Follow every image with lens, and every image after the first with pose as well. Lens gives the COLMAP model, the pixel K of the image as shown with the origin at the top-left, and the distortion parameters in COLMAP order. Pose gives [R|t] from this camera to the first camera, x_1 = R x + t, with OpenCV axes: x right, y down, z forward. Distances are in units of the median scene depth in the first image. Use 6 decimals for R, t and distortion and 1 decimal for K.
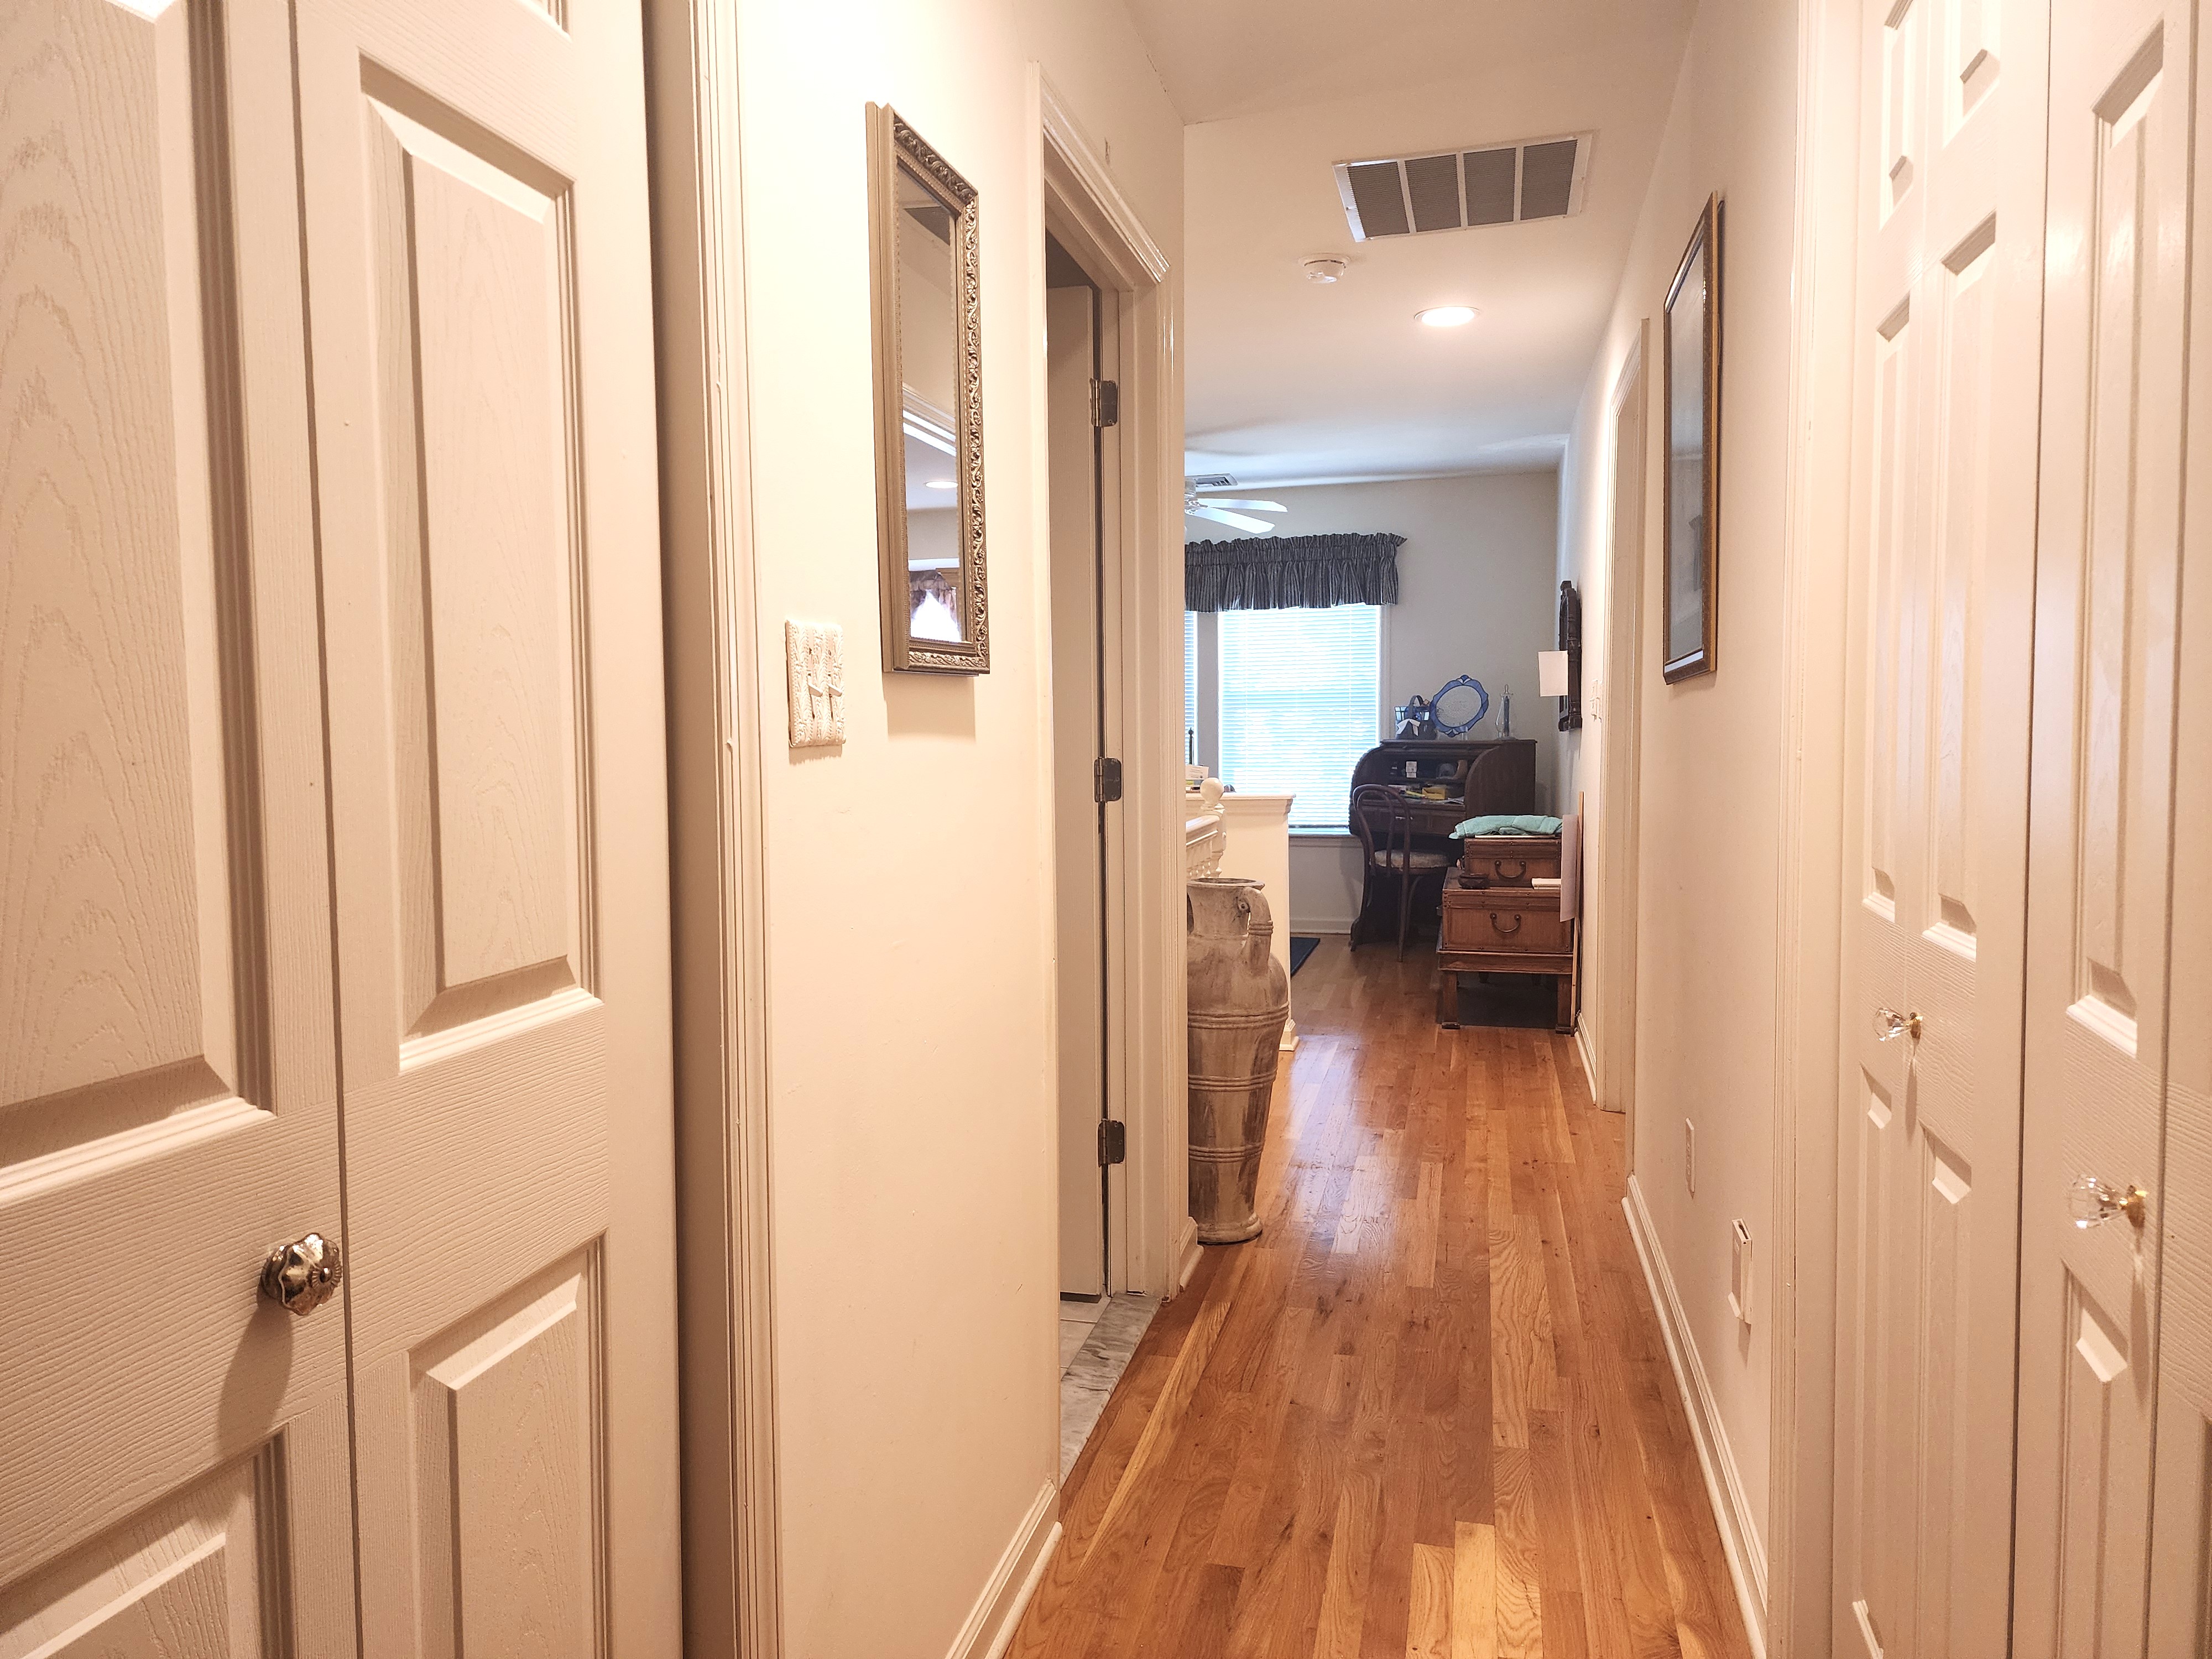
lens RADIAL K [[1445.6, 0, 1101.0], [0, 1445.6, 819.0], [0, 0, 1]] dist [0.078109, -0.089368]
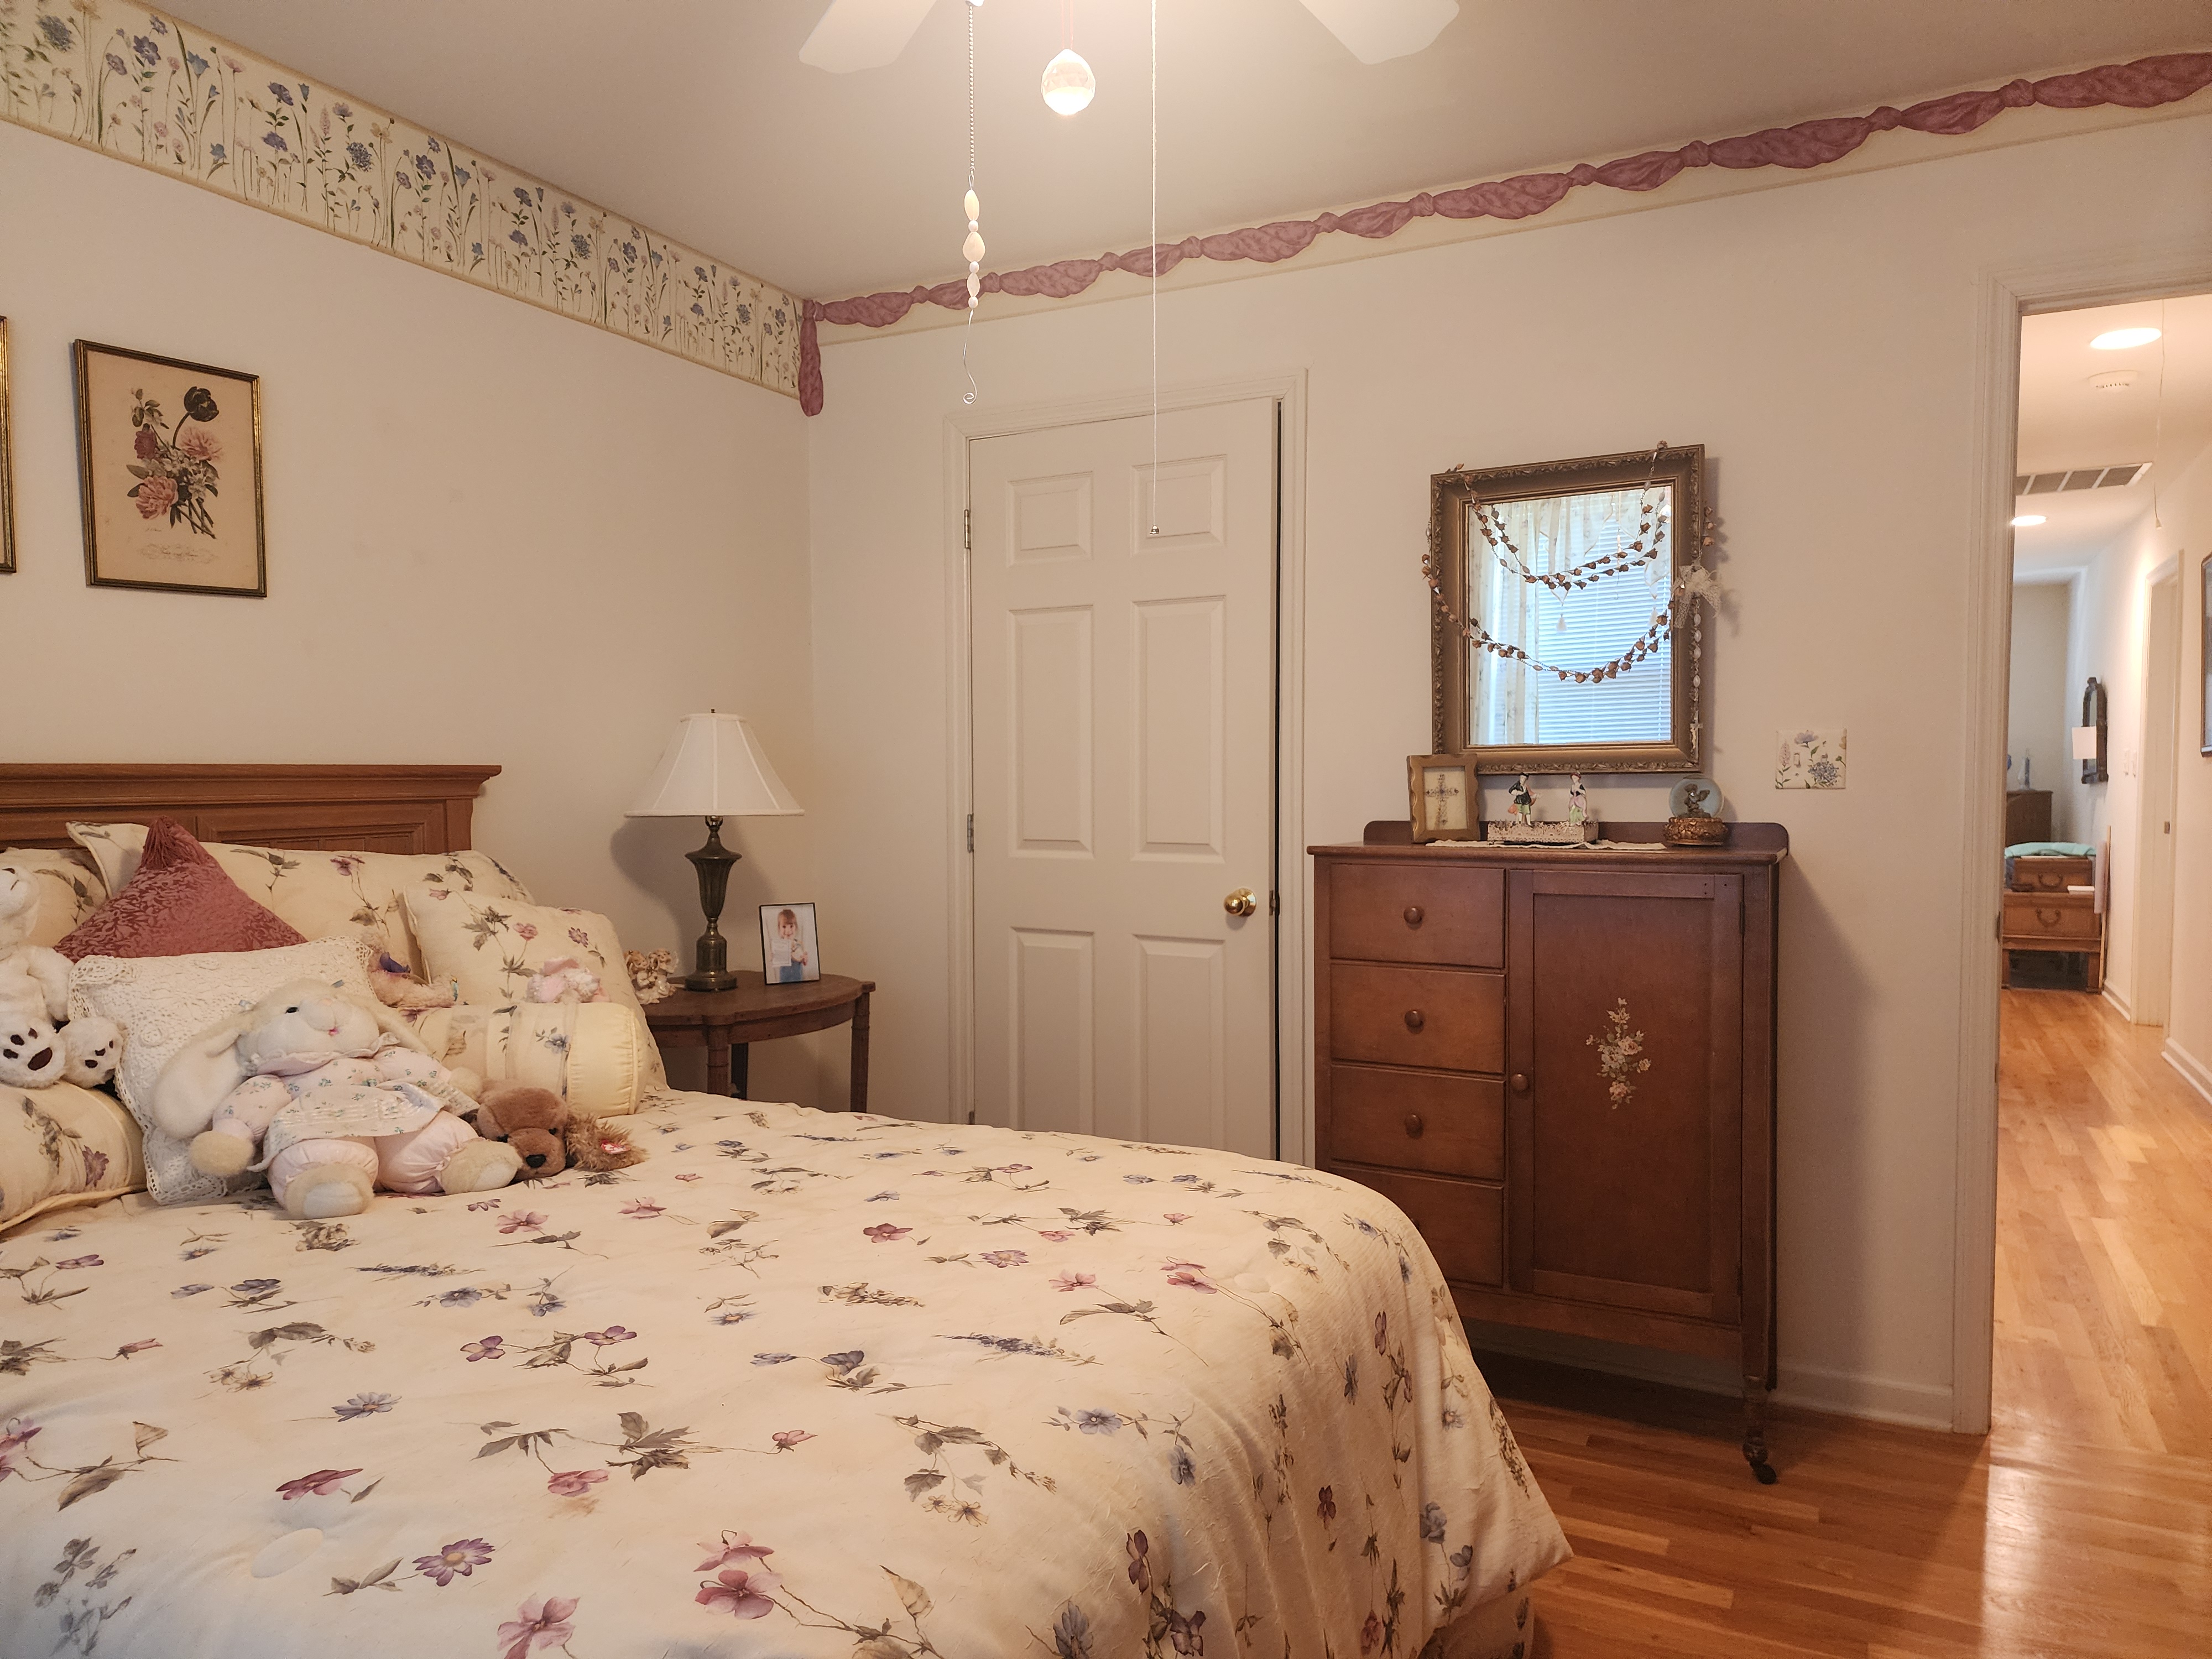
lens RADIAL K [[1445.6, 0, 1101.0], [0, 1445.6, 819.0], [0, 0, 1]] dist [0.078109, -0.089368]
pose [[0.973115, 0.022756, -0.229194, -0.299066], [-0.030392, 0.999092, -0.029844, 0.046968], [0.228307, 0.036007, 0.972923, -0.625325]]
